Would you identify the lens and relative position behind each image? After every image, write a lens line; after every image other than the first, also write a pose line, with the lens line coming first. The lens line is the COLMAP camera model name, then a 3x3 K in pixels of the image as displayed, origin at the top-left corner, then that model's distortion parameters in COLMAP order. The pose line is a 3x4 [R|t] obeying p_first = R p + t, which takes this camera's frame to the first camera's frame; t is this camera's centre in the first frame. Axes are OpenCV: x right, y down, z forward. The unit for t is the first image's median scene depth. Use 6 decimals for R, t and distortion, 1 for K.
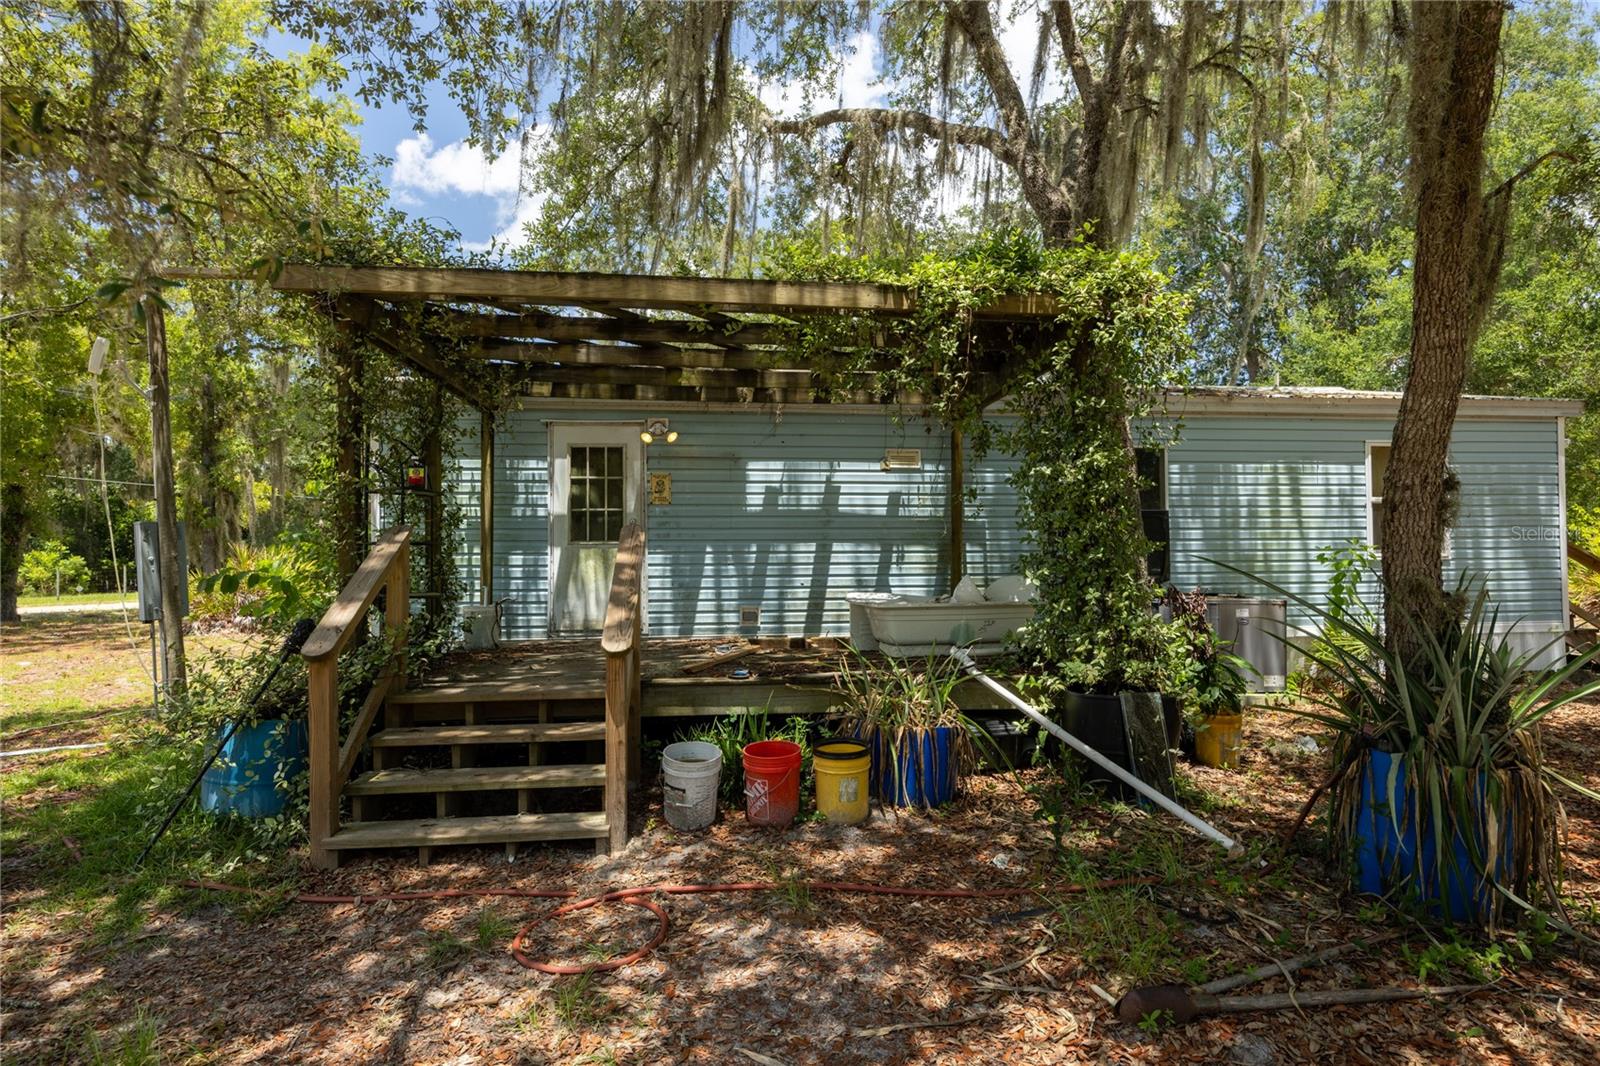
lens RADIAL K [[849.3, 0, 782.3], [0, 849.3, 541.2], [0, 0, 1]] dist [0.000386, 0.000007]
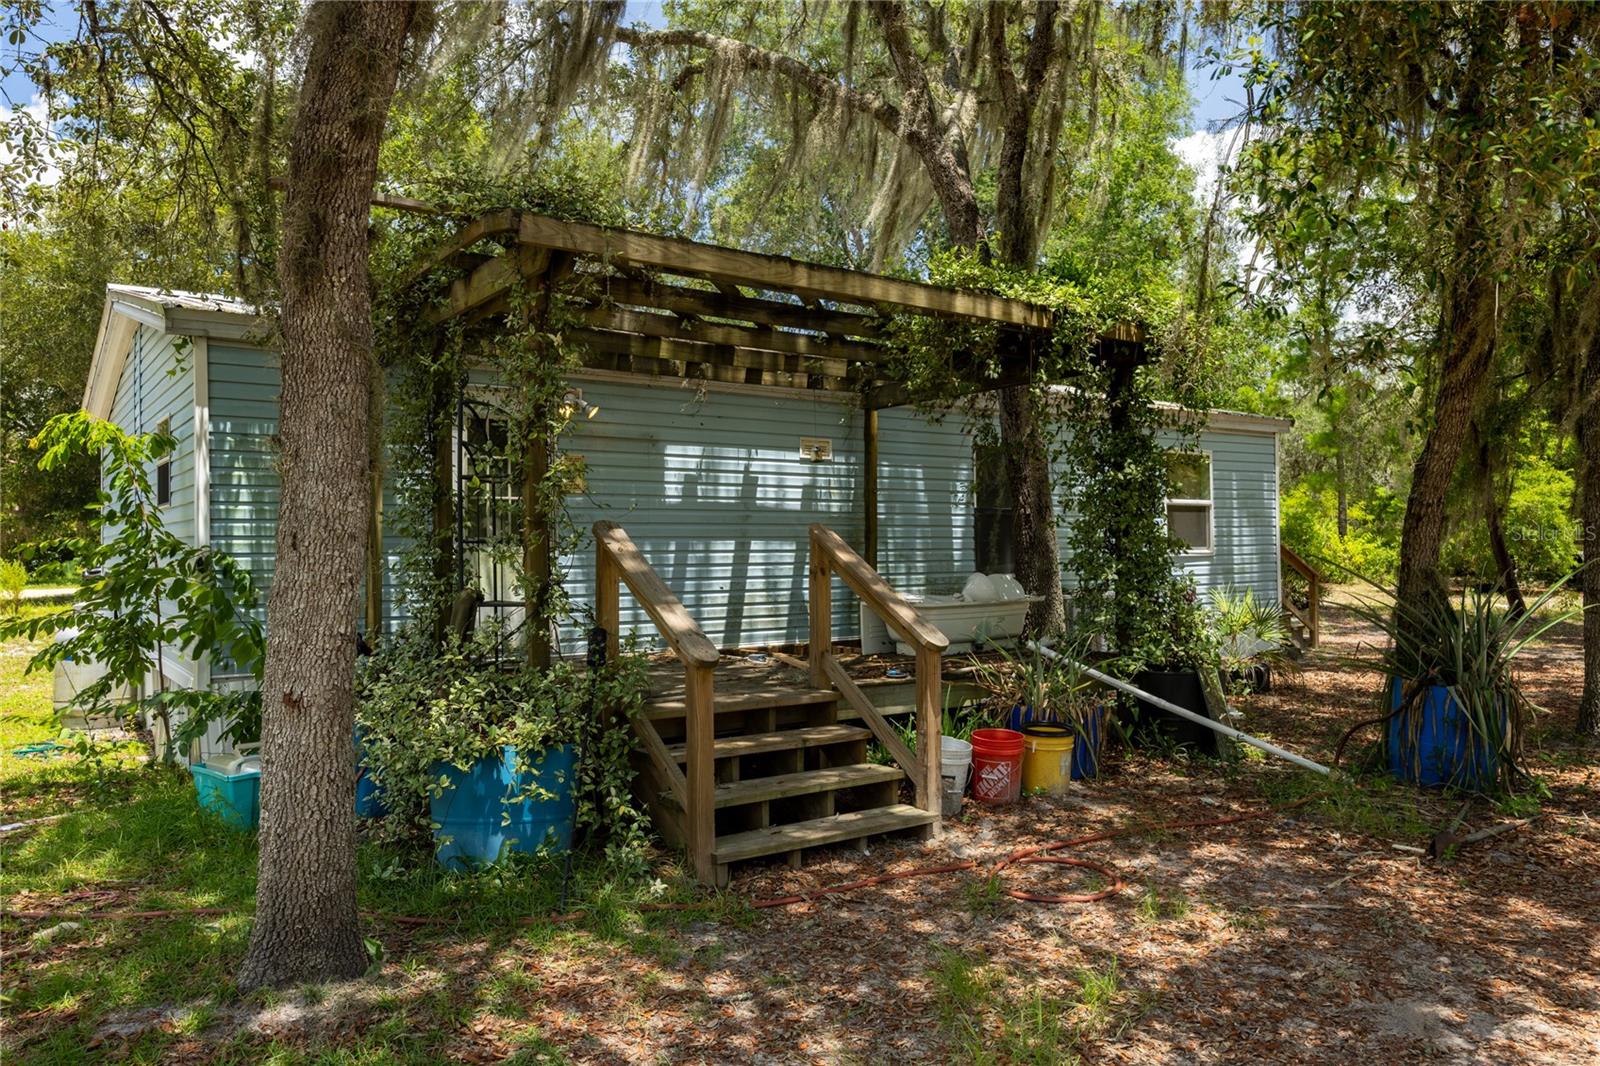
lens RADIAL K [[1162.3, 0, 802.5], [0, 1162.3, 535.4], [0, 0, 1]] dist [-0.009999, 0.011324]
pose [[0.872552, 0.004247, 0.488502, -0.490538], [-0.004355, 0.999990, -0.000916, -0.002525], [-0.488501, -0.001329, 0.872562, -0.083721]]
